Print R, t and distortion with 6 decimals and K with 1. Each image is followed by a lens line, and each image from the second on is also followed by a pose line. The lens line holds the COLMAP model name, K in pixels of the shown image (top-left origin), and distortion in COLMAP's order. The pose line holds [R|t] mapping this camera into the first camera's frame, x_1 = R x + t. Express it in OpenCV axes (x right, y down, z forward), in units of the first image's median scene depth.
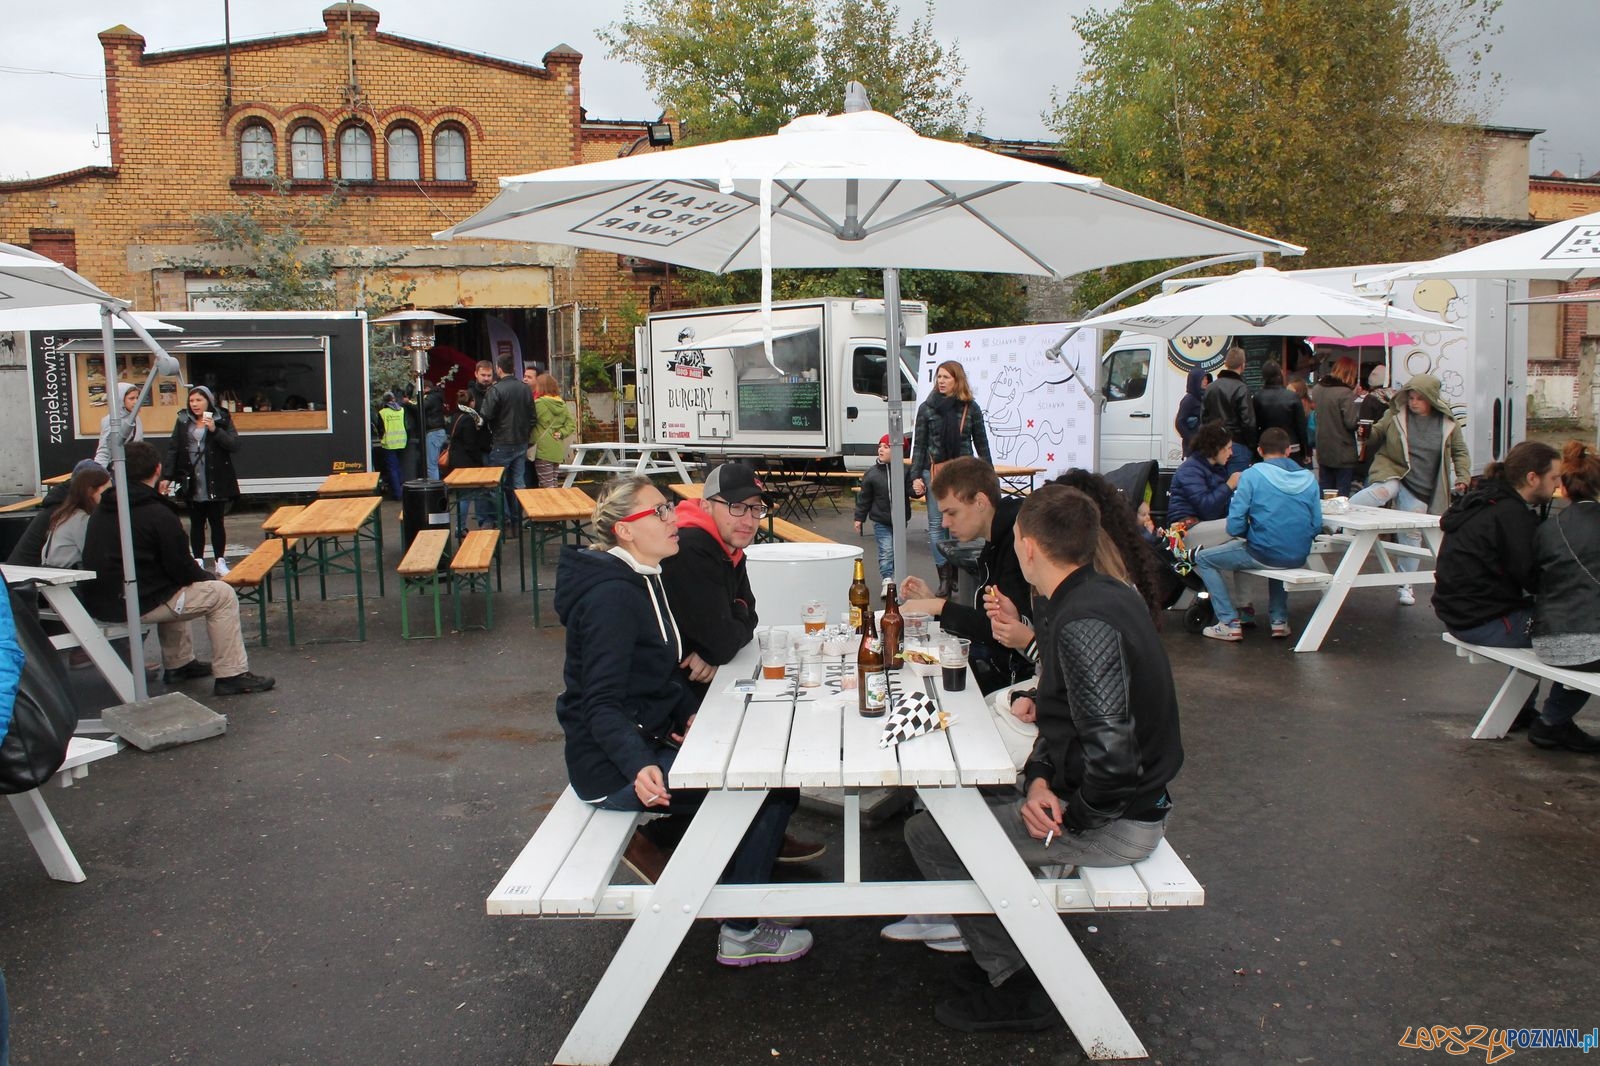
lens RADIAL K [[1351.3, 0, 800.0], [0, 1351.3, 533.0], [0, 0, 1]] dist [-0.169890, 0.158449]
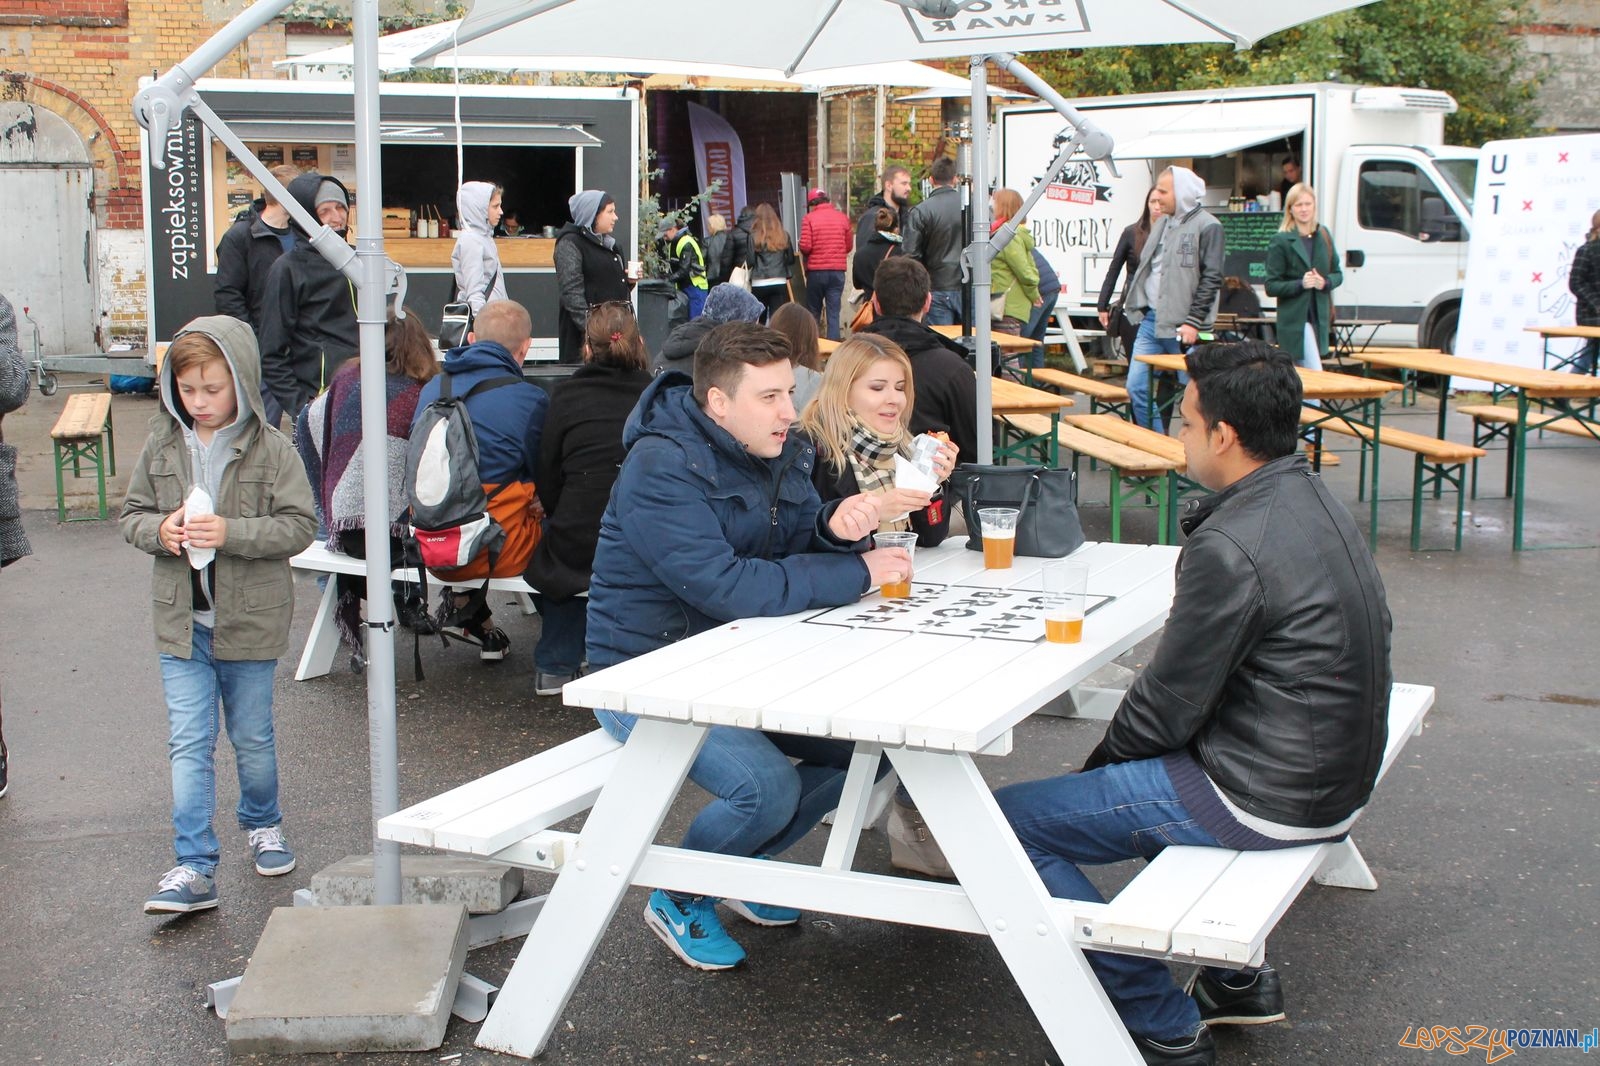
lens RADIAL K [[2052.1, 0, 805.3], [0, 2052.1, 498.5], [0, 0, 1]] dist [-0.071046, 0.073214]
pose [[0.998816, 0.020623, -0.044067, -0.184197], [-0.019569, 0.999515, 0.024222, 0.009670], [0.044545, -0.023331, 0.998735, -0.018553]]
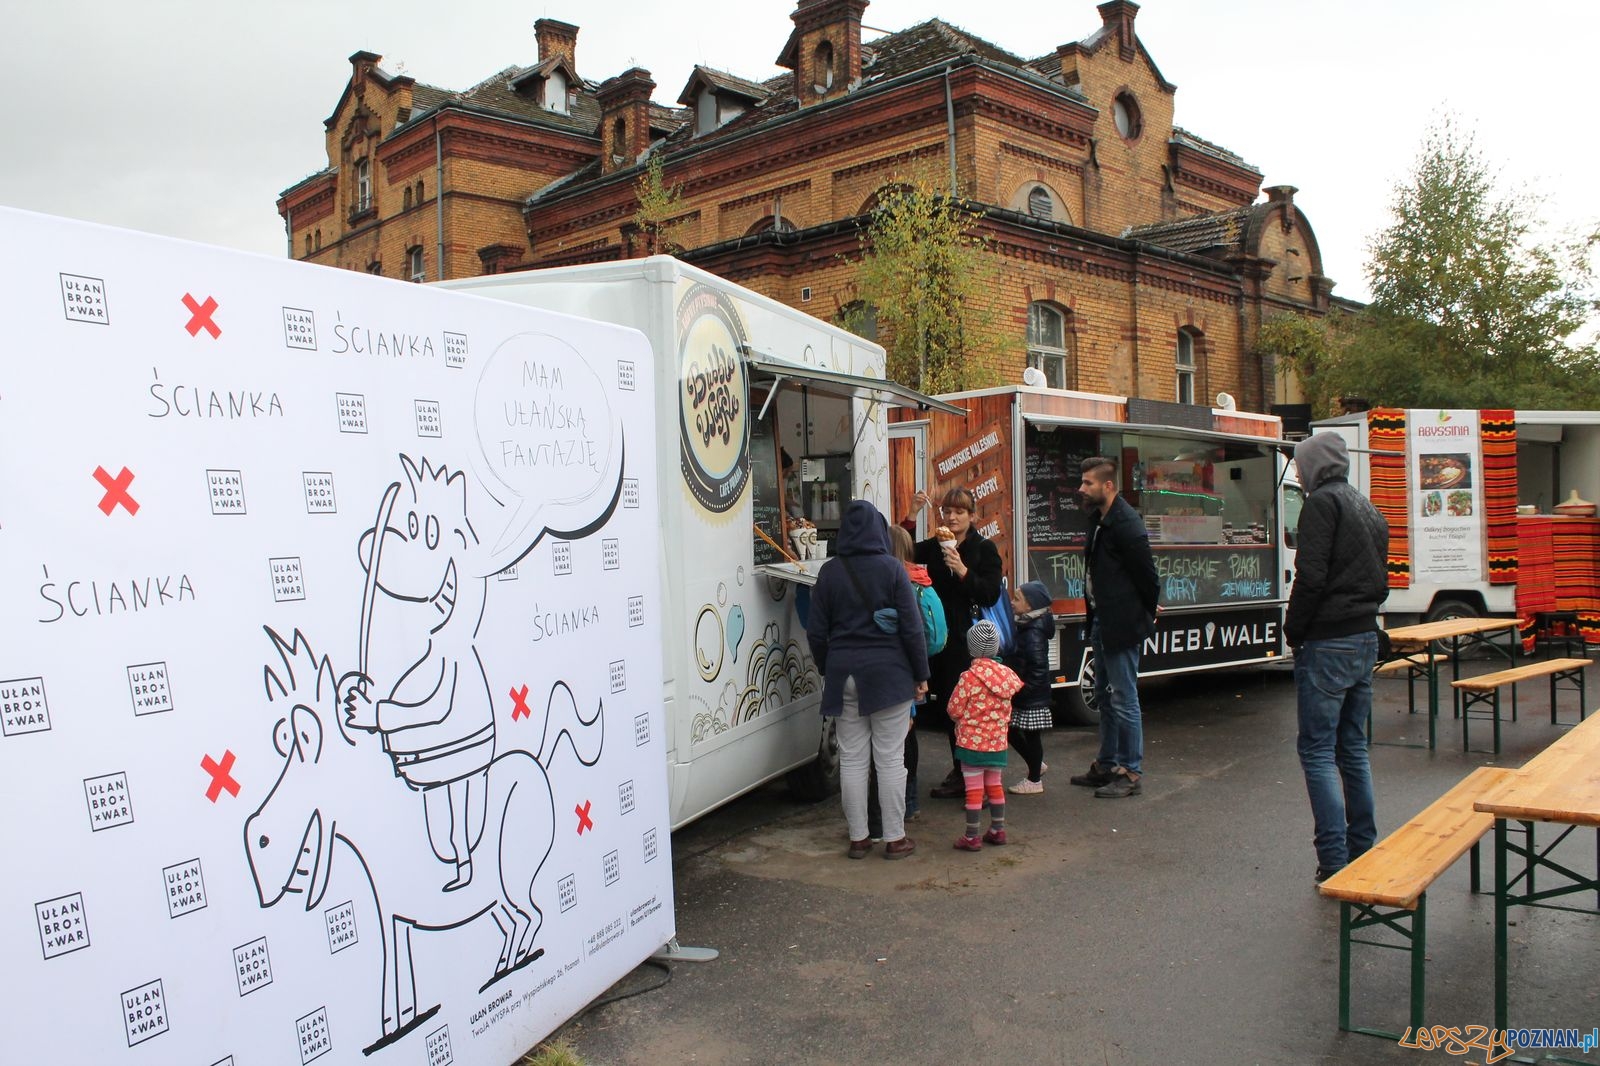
lens RADIAL K [[1351.3, 0, 800.0], [0, 1351.3, 533.0], [0, 0, 1]] dist [-0.169890, 0.158449]
pose [[-0.429852, 0.024441, 0.902568, -0.058337], [0.124563, 0.991680, 0.032469, -0.099327], [-0.894266, 0.126384, -0.429320, 0.925470]]
